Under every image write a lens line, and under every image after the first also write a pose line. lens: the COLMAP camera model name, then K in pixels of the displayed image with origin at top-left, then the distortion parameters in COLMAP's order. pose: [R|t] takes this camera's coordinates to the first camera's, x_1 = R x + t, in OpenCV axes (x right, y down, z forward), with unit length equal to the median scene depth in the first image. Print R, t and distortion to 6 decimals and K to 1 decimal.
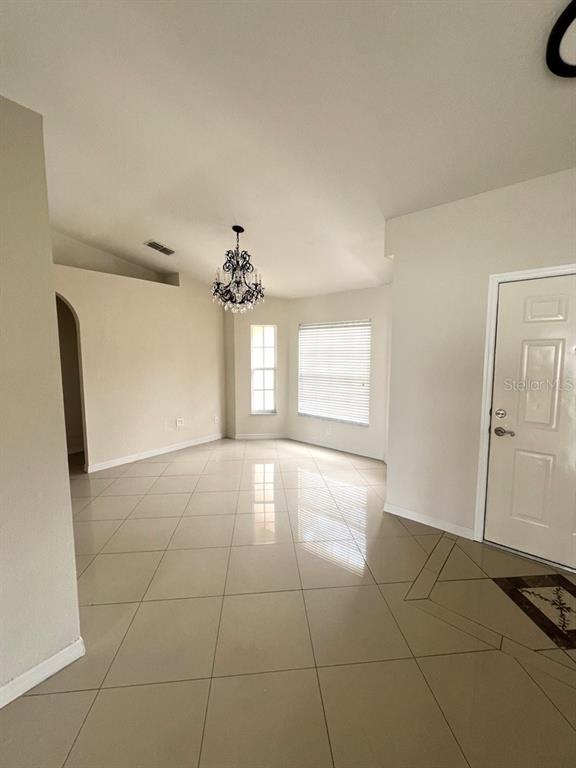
lens RADIAL K [[307.1, 0, 288.0], [0, 307.1, 384.0], [0, 0, 1]] dist [0.001182, 0.000119]
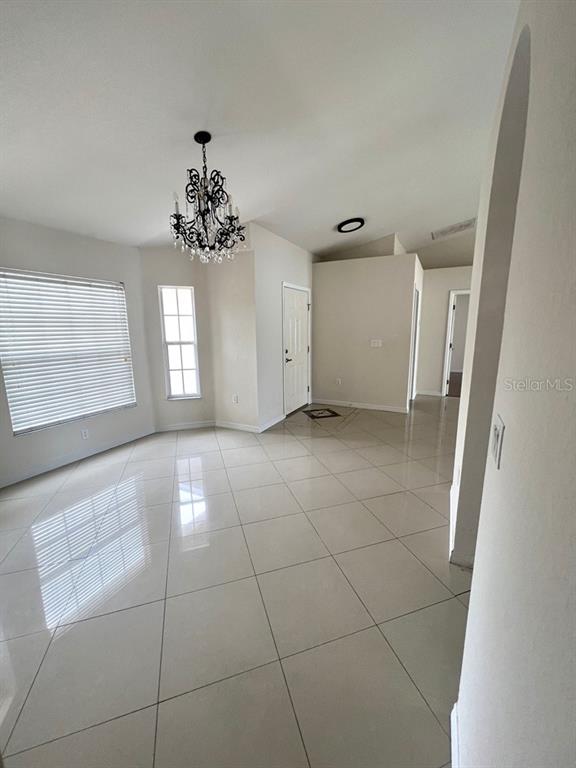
lens RADIAL K [[307.1, 0, 288.0], [0, 307.1, 384.0], [0, 0, 1]] dist [0.001182, 0.000119]
pose [[-0.229051, -0.180502, 0.956533, -0.719678], [0.099760, 0.973130, 0.207523, -0.066381], [-0.968289, 0.142957, -0.204890, 0.774913]]
